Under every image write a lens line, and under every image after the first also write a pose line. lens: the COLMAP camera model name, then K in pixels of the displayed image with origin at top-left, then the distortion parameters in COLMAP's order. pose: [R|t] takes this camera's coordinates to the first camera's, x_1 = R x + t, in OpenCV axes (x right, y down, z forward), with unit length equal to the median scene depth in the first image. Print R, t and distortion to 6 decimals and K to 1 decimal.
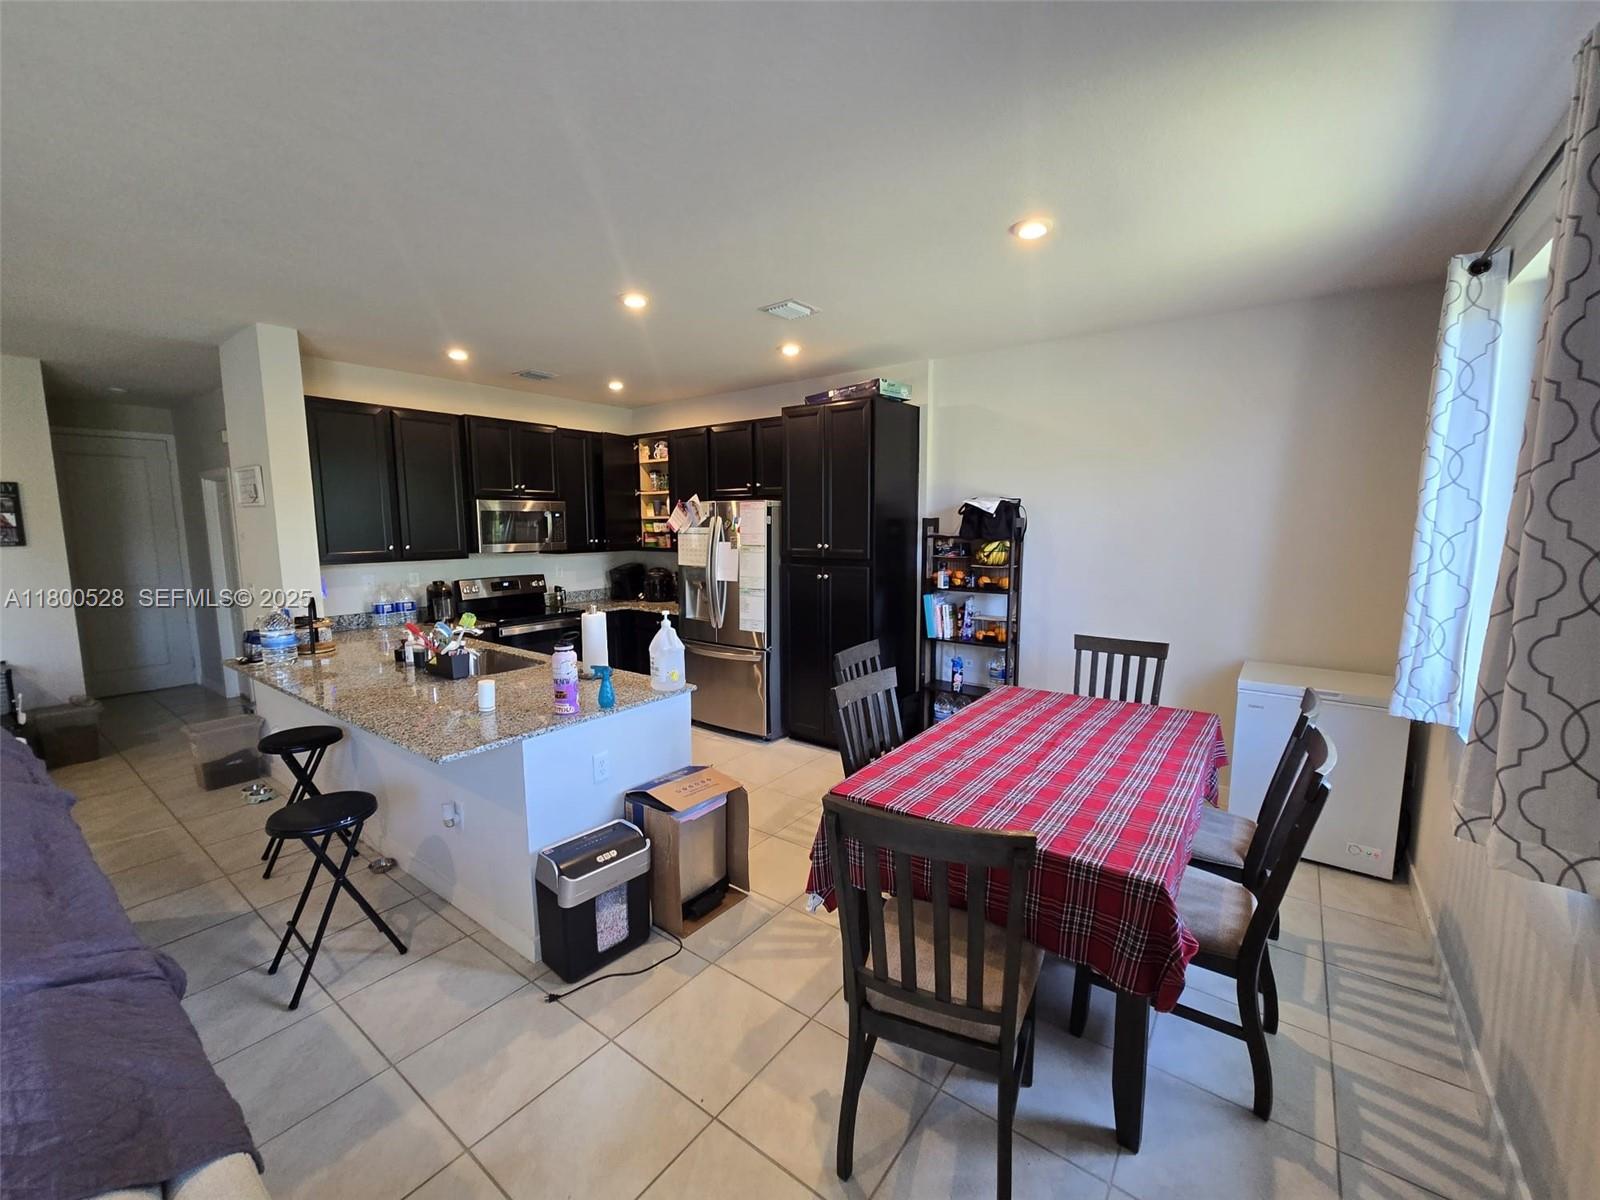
lens RADIAL K [[651.5, 0, 801.2], [0, 651.5, 596.9], [0, 0, 1]] dist [-0.002424, -0.000409]
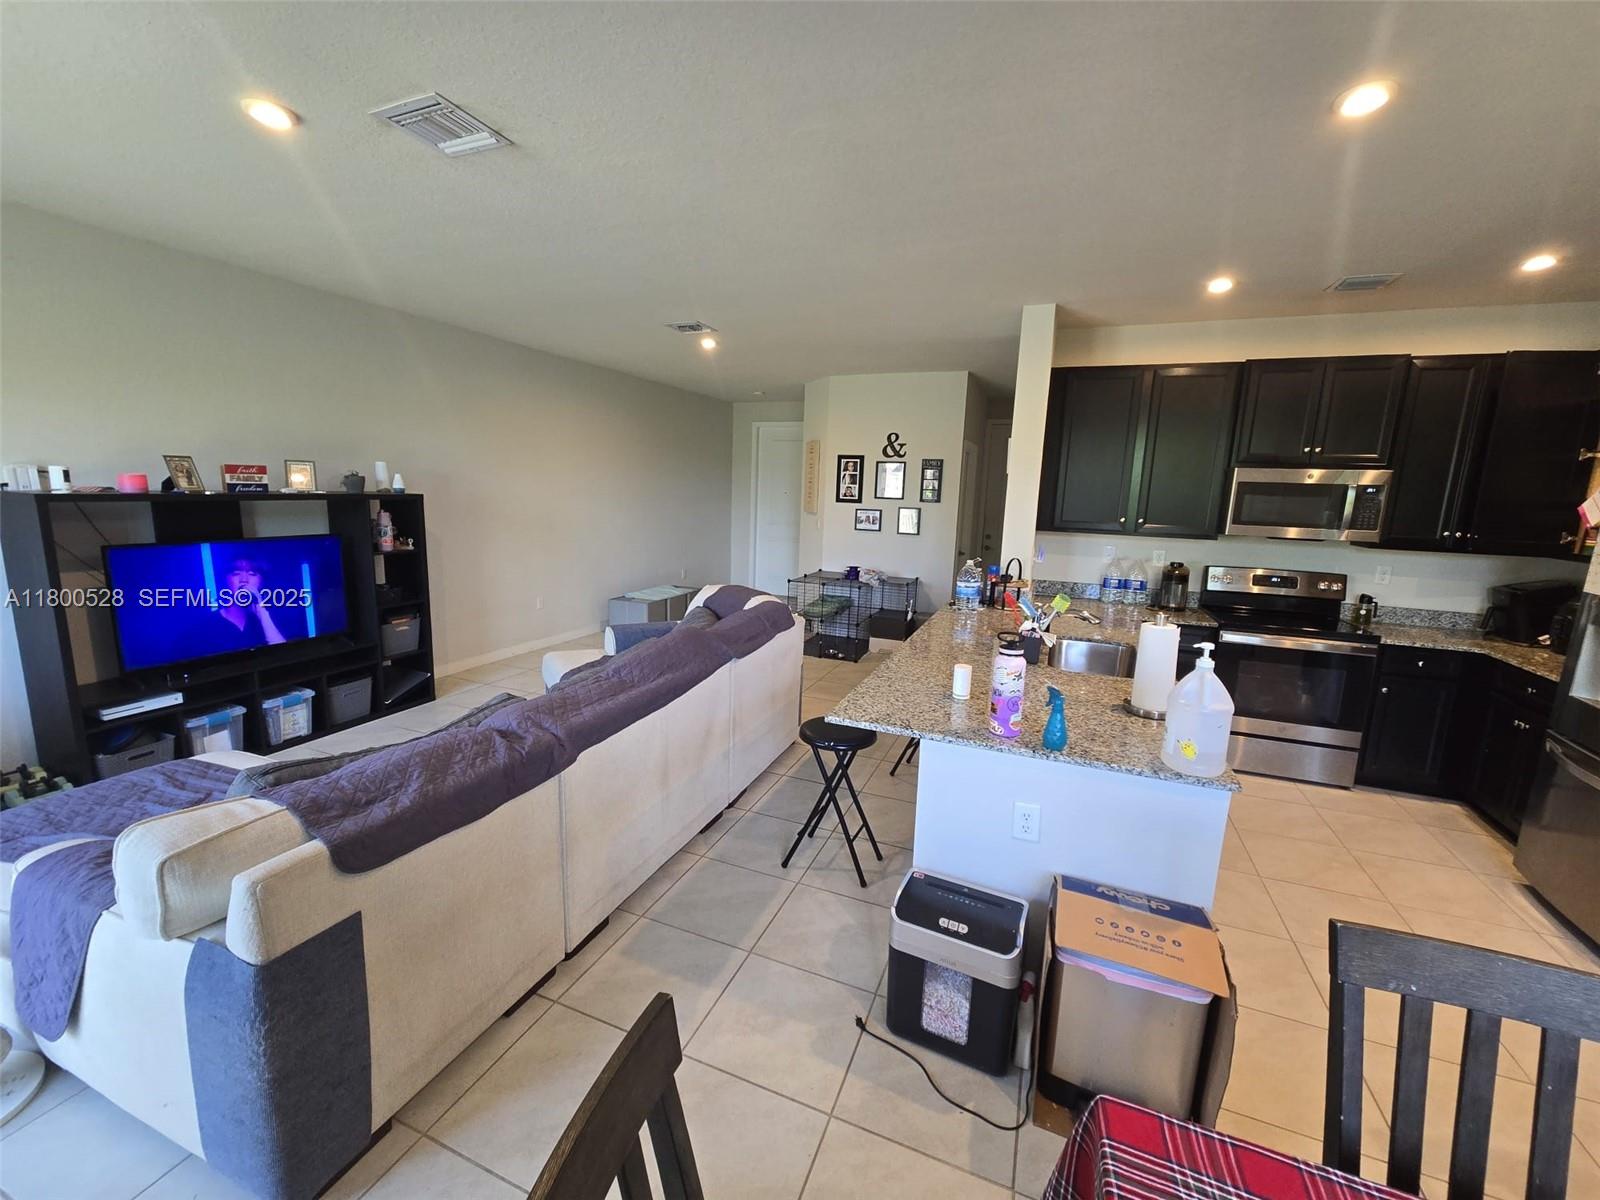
lens RADIAL K [[651.5, 0, 795.3], [0, 651.5, 598.5], [0, 0, 1]] dist [-0.002424, -0.000409]
pose [[0.246890, 0.177717, -0.952608, 0.179091], [-0.144649, 0.978785, 0.145111, -0.034730], [0.958187, 0.101968, 0.267358, 0.329493]]
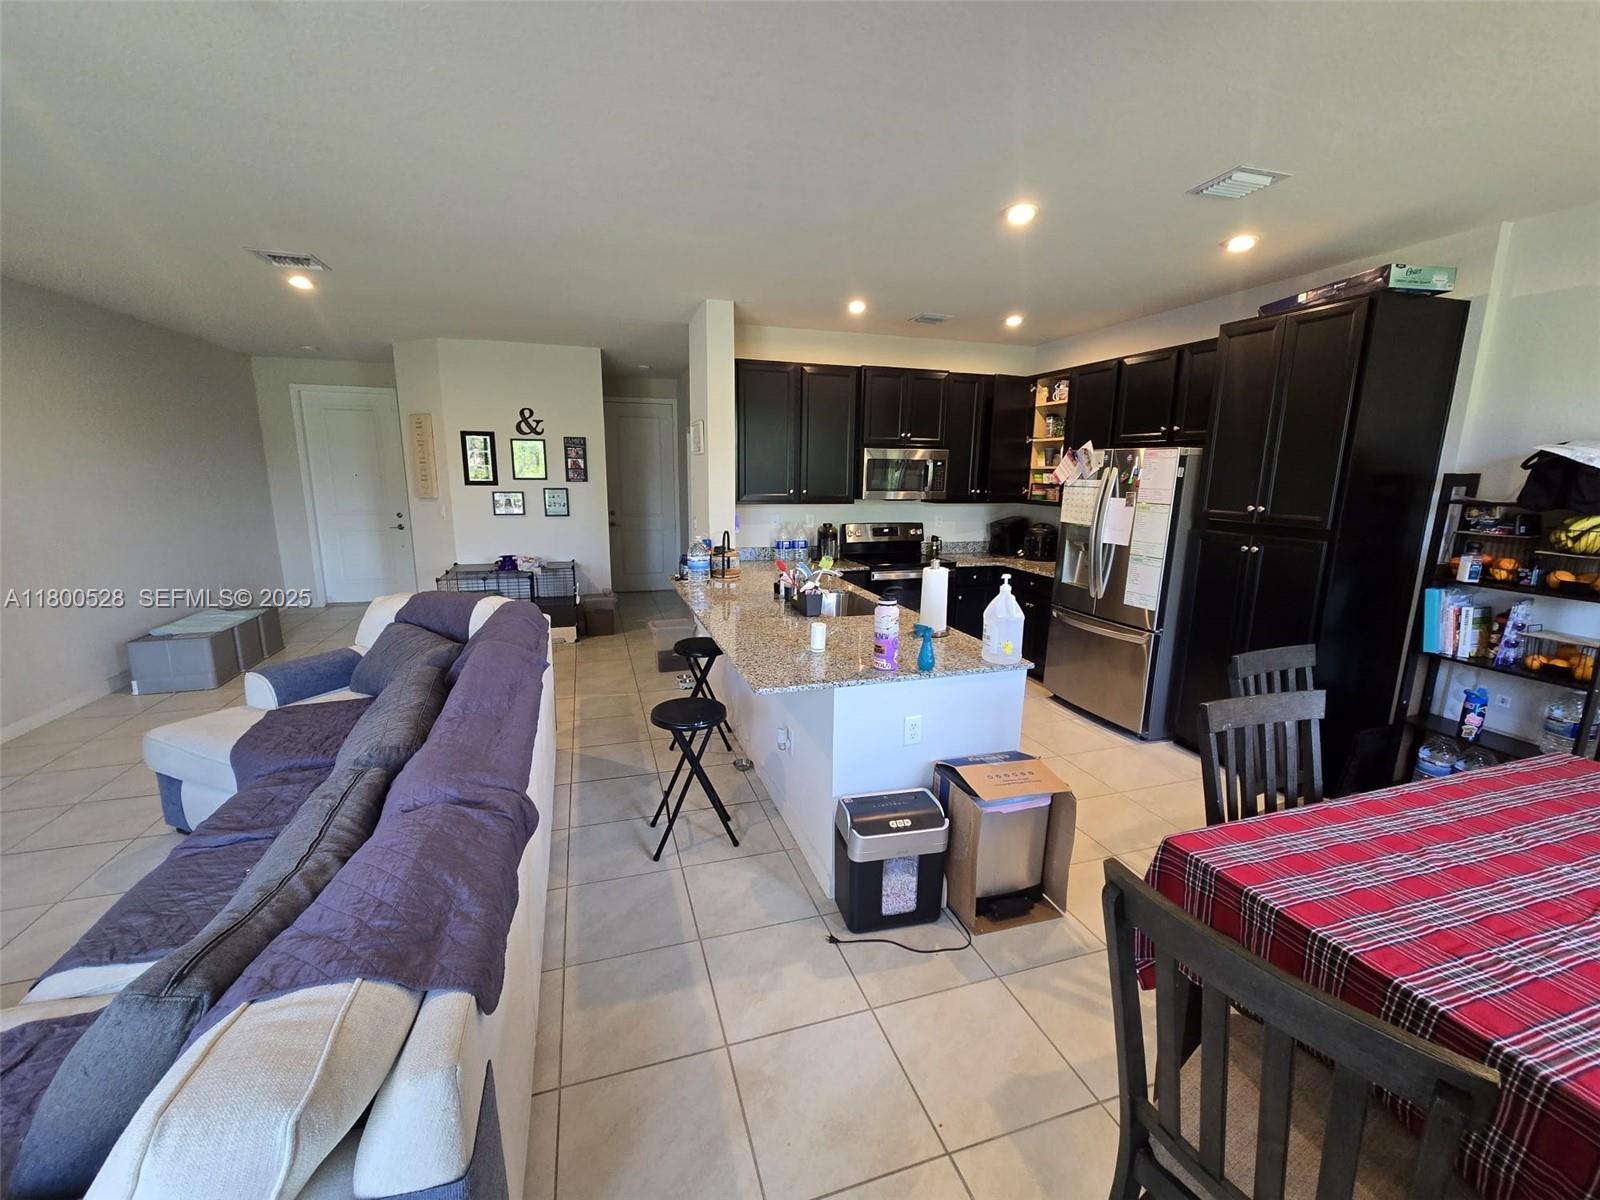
lens RADIAL K [[651.5, 0, 795.9], [0, 651.5, 598.7], [0, 0, 1]] dist [-0.002424, -0.000409]
pose [[0.812692, 0.126912, -0.568705, 0.045623], [-0.082255, 0.991206, 0.103654, -0.009510], [0.576859, -0.037460, 0.815984, 0.079699]]
